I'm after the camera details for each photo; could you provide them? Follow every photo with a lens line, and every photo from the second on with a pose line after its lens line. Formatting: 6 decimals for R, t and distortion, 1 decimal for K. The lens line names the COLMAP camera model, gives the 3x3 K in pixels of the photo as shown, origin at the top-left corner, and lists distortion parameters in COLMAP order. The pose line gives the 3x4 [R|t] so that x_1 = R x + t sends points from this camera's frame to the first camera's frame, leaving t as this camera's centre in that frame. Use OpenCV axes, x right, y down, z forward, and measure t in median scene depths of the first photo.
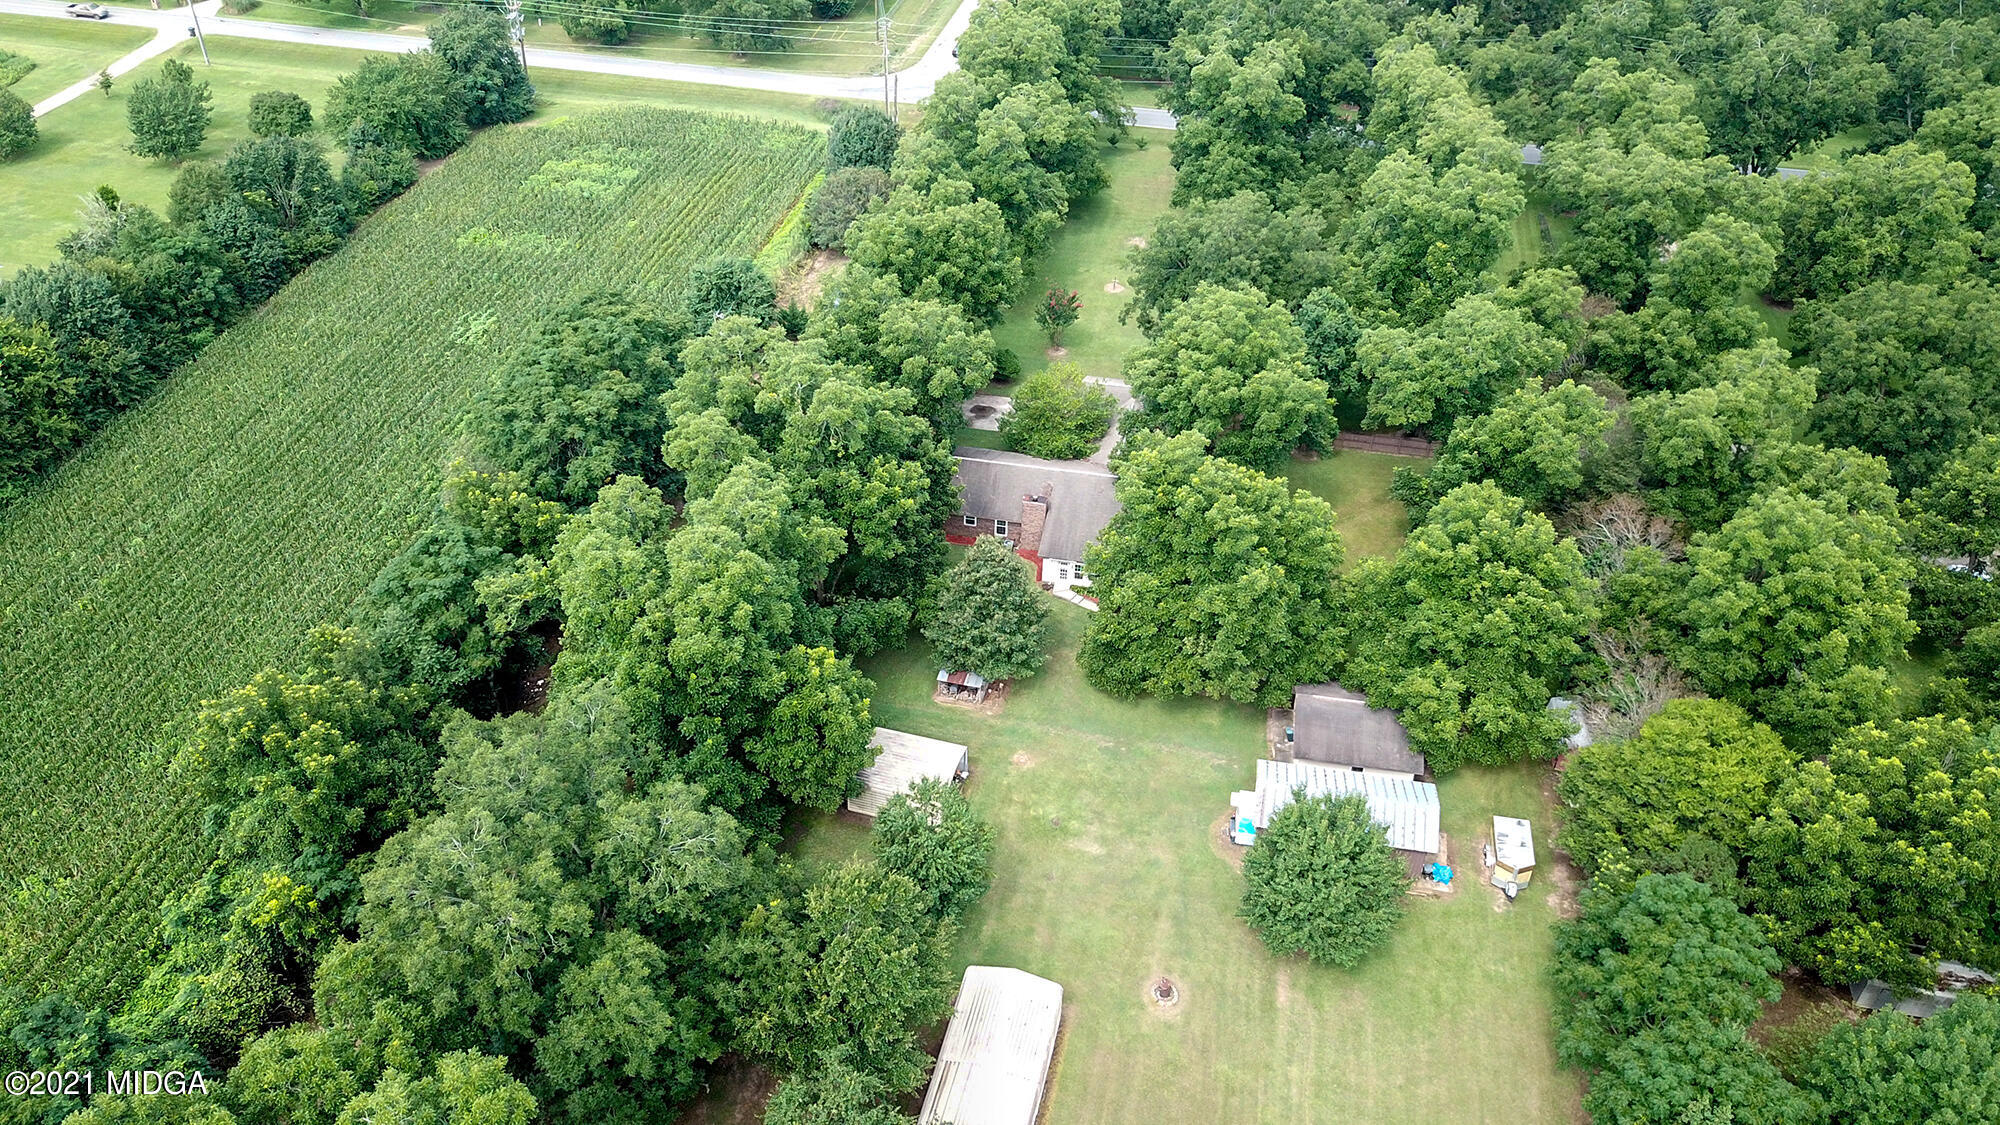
lens RADIAL K [[1538.5, 0, 1000.0], [0, 1538.5, 562.5], [0, 0, 1]] dist [-0.000958, 0.007697]
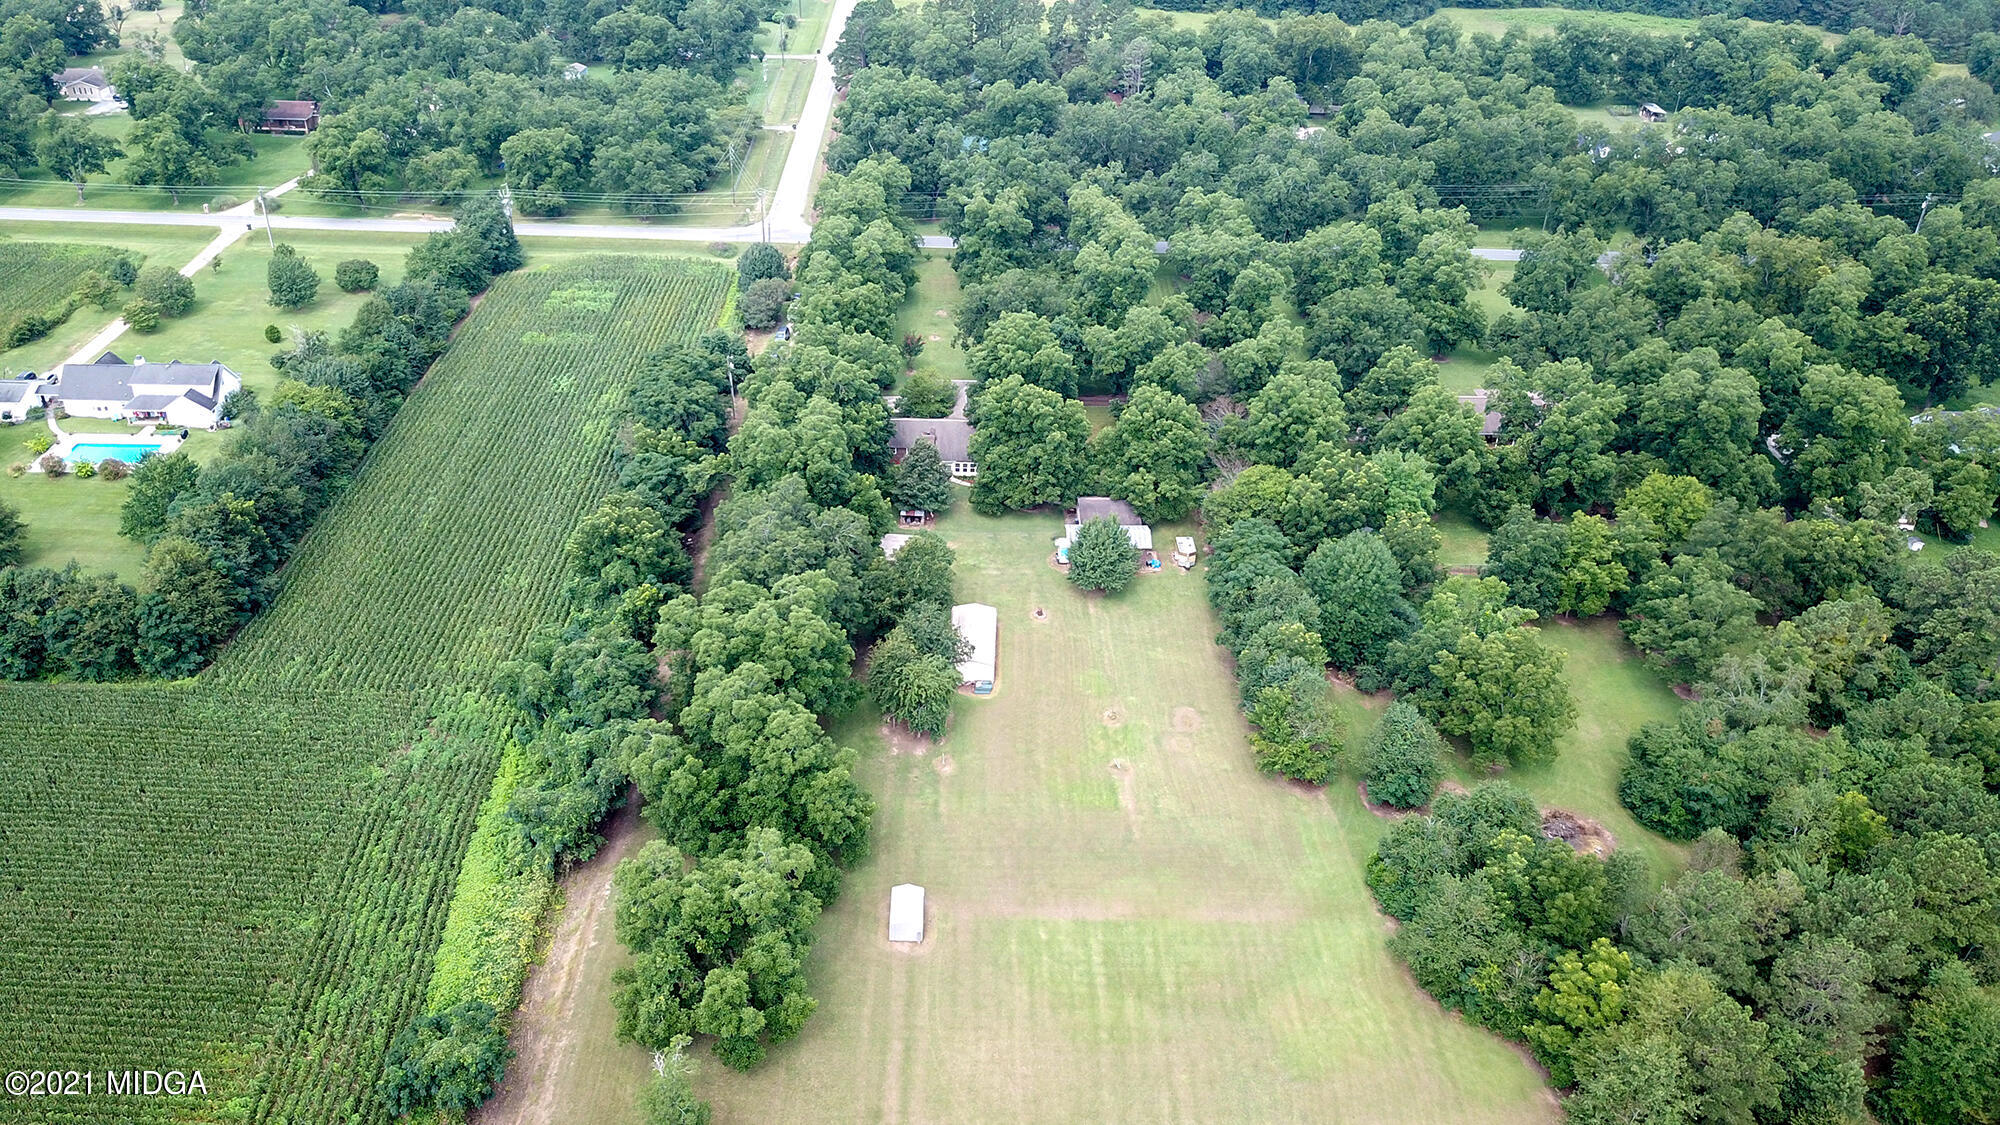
lens RADIAL K [[1600.6, 0, 1008.4], [0, 1600.6, 609.9], [0, 0, 1]] dist [0.075528, -0.194443]
pose [[0.975421, -0.108519, 0.191777, -0.241180], [0.122981, 0.990268, -0.065157, 0.268371], [-0.182839, 0.087141, 0.979273, -0.788002]]
